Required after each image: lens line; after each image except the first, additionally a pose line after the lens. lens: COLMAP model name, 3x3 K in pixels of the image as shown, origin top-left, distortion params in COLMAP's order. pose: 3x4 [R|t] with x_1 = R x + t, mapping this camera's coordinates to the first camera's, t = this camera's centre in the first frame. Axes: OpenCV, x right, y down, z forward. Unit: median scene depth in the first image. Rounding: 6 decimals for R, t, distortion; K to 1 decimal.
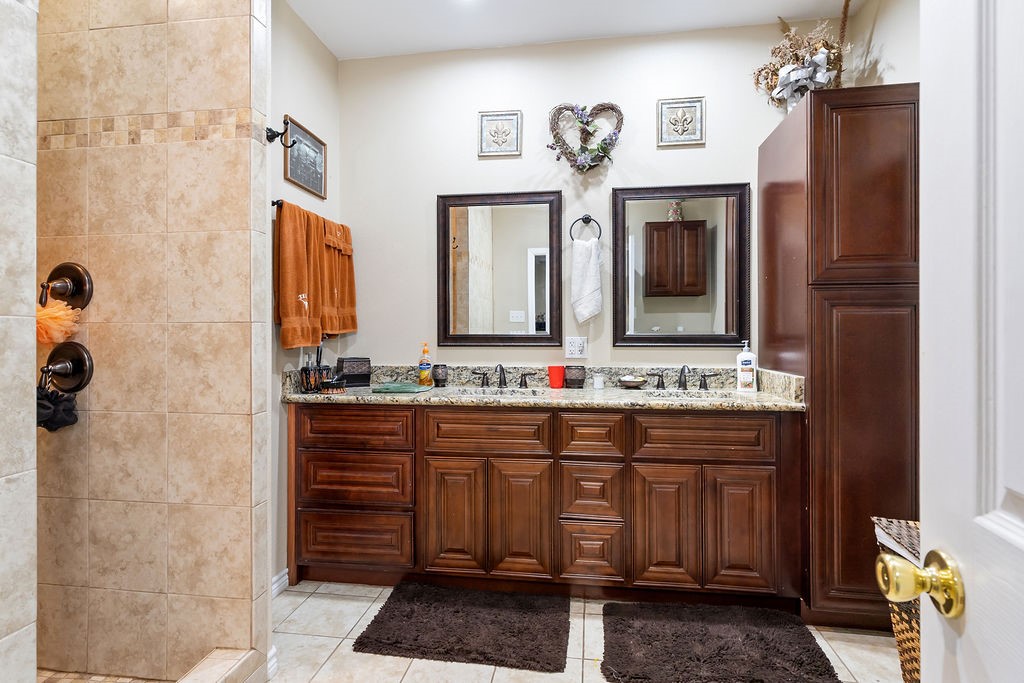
lens RADIAL K [[511.2, 0, 512.5], [0, 511.2, 340.0], [0, 0, 1]] dist [-0.005156, -0.000620]
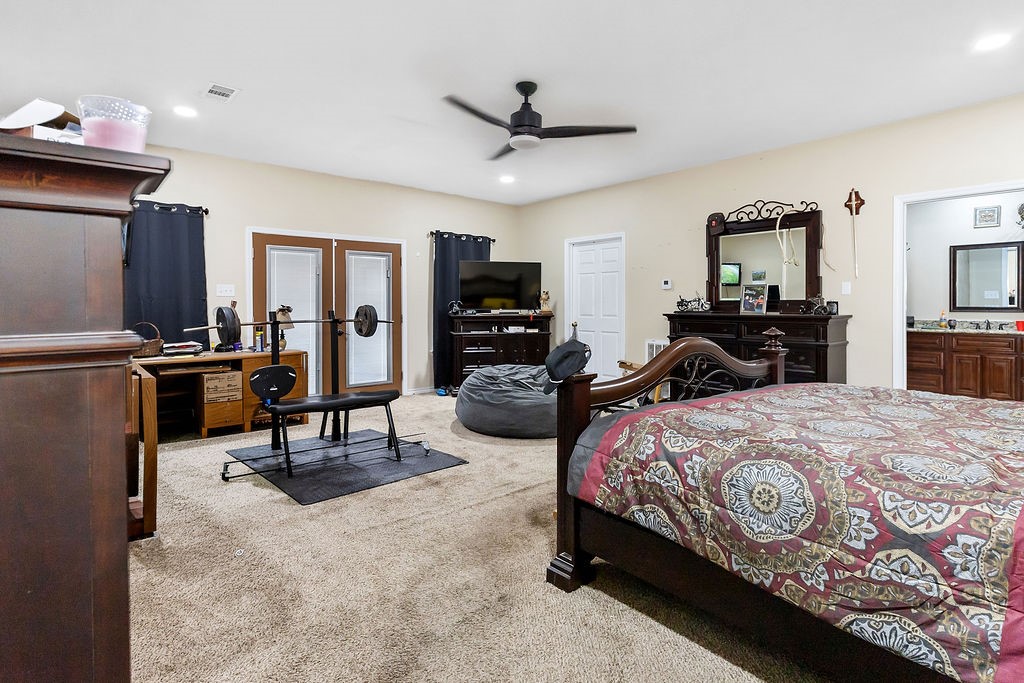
lens RADIAL K [[511.2, 0, 508.9], [0, 511.2, 316.8], [0, 0, 1]] dist [-0.005156, -0.000620]
pose [[0.744923, 0.008254, -0.667099, -0.099122], [0.000031, 0.999923, 0.012407, 0.006489], [0.667150, -0.009263, 0.744866, -2.108241]]
